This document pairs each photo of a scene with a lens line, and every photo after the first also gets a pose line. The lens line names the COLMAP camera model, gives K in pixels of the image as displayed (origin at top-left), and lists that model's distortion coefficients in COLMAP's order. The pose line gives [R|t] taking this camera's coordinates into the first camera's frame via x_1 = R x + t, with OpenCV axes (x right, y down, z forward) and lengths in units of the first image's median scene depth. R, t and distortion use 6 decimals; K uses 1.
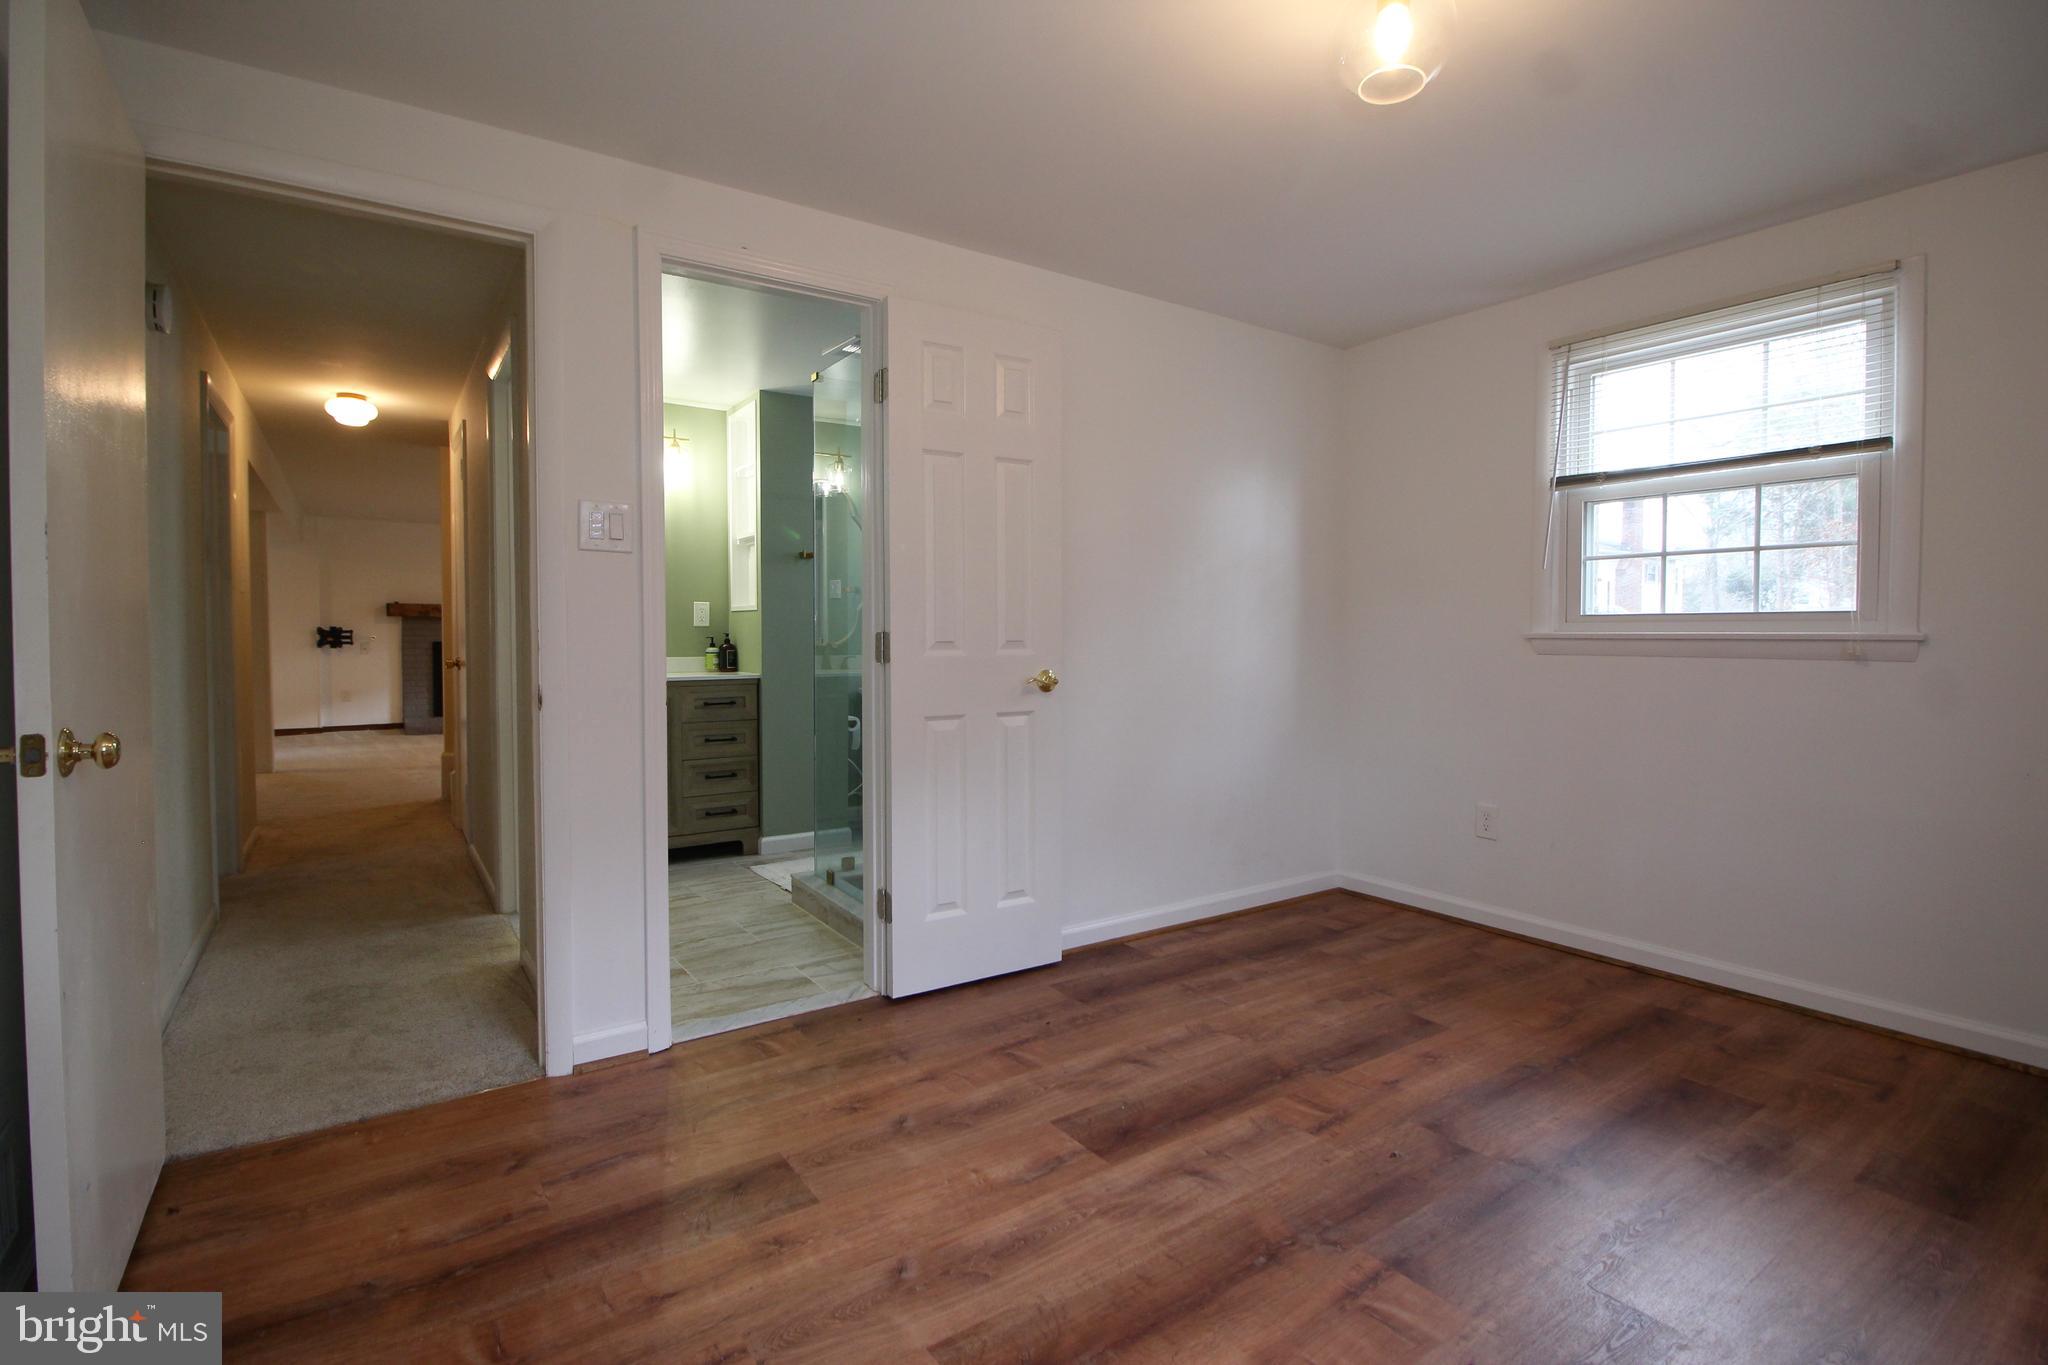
lens RADIAL K [[950.4, 0, 1014.4], [0, 950.4, 657.5], [0, 0, 1]] dist [0.000486, -0.012736]
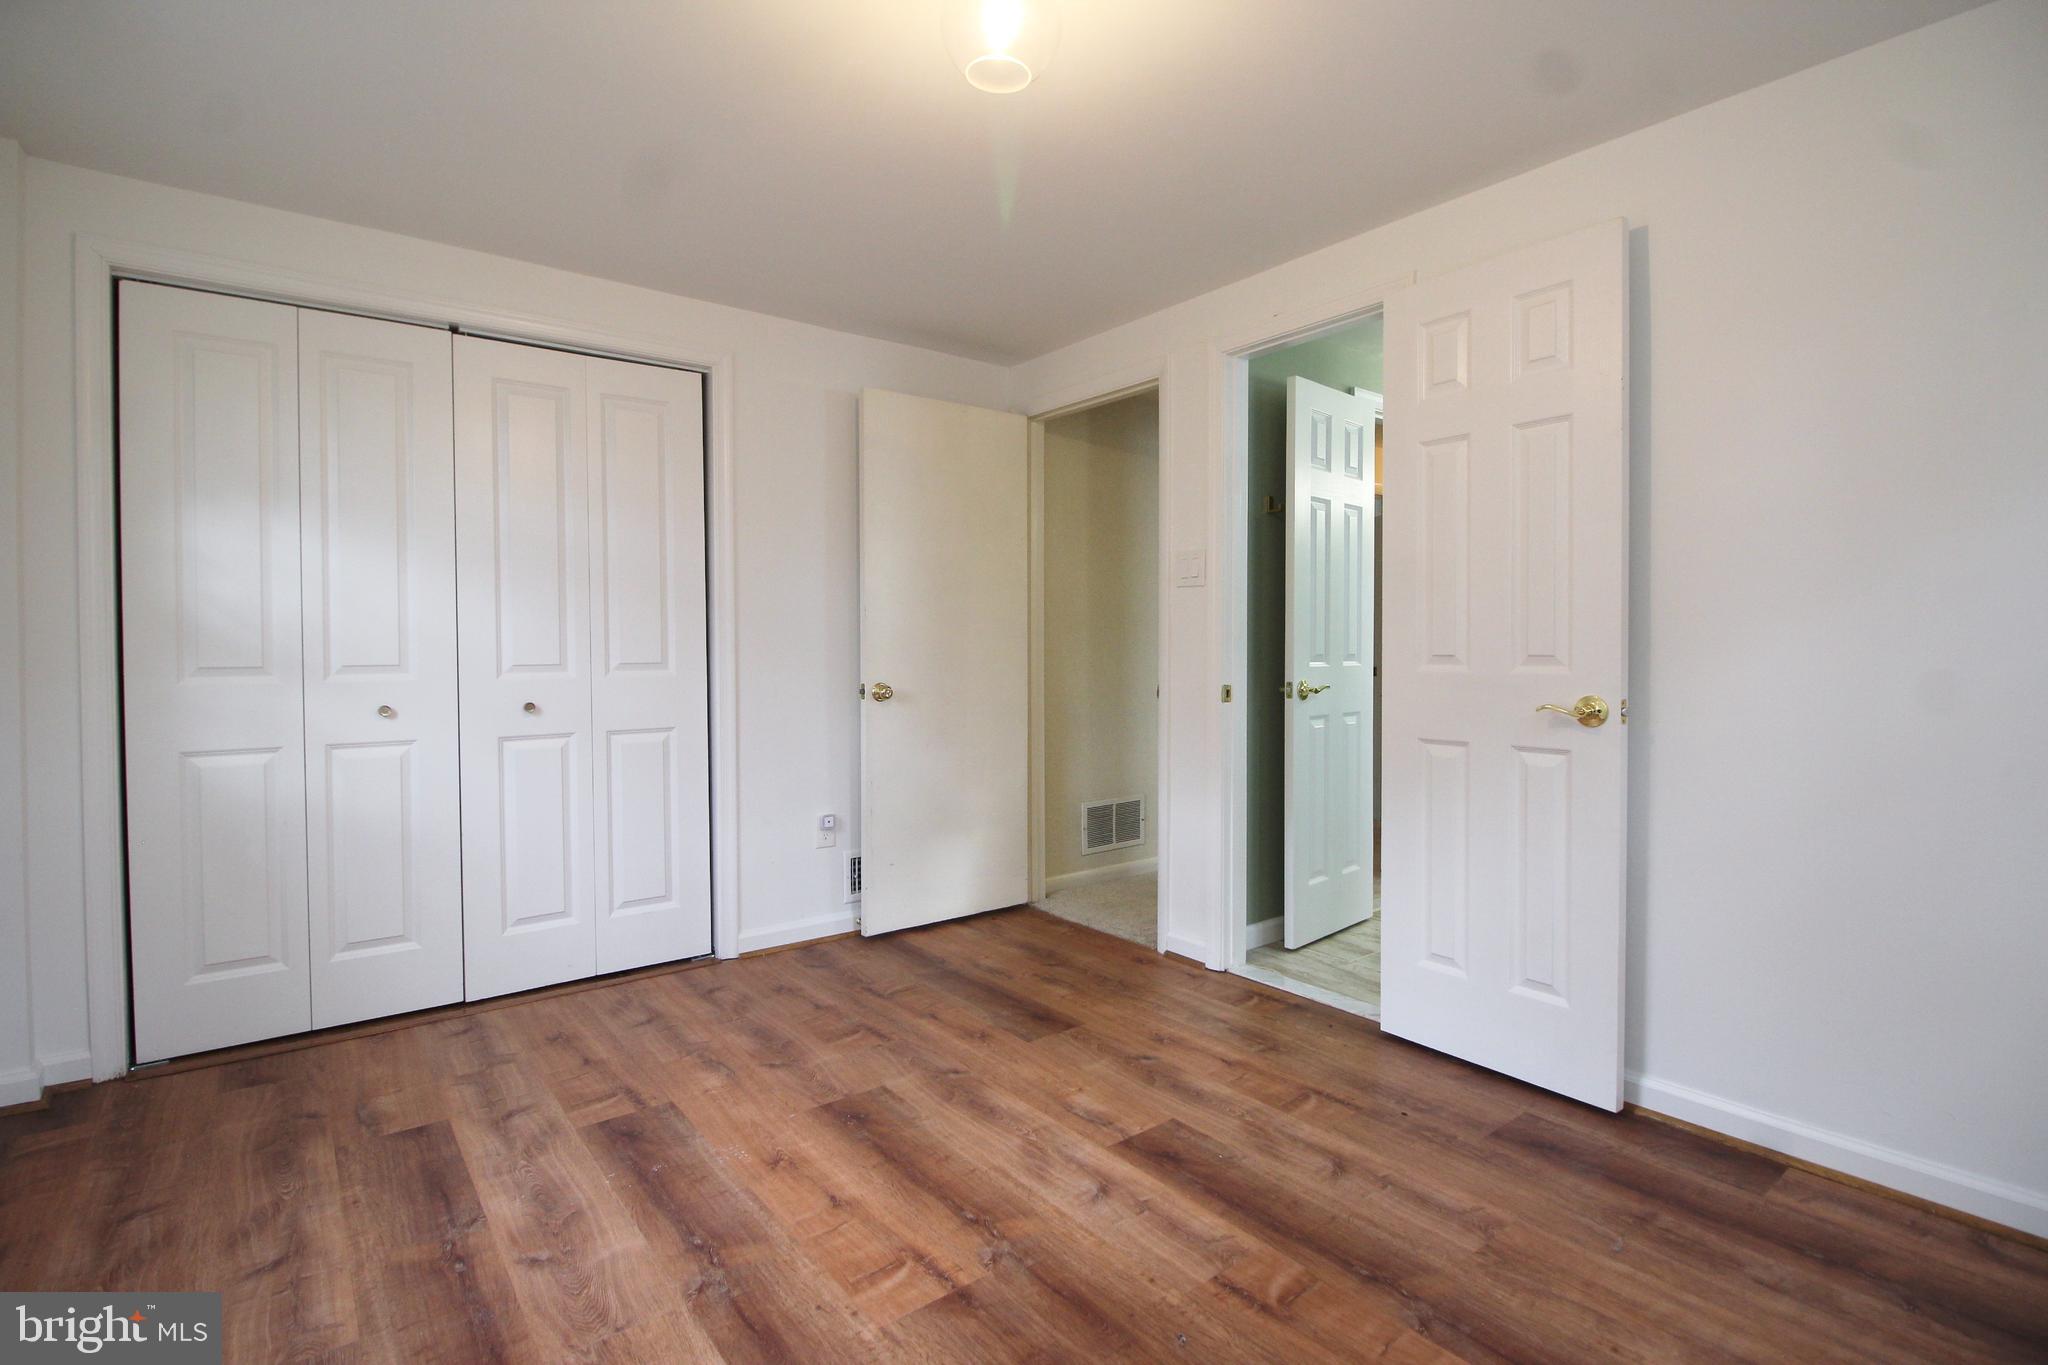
lens RADIAL K [[950.4, 0, 1014.4], [0, 950.4, 657.5], [0, 0, 1]] dist [0.000486, -0.012736]
pose [[0.071261, 0.011617, -0.997390, 0.894256], [-0.023984, 0.999663, 0.009930, -0.016231], [0.997169, 0.023214, 0.071515, 0.631457]]
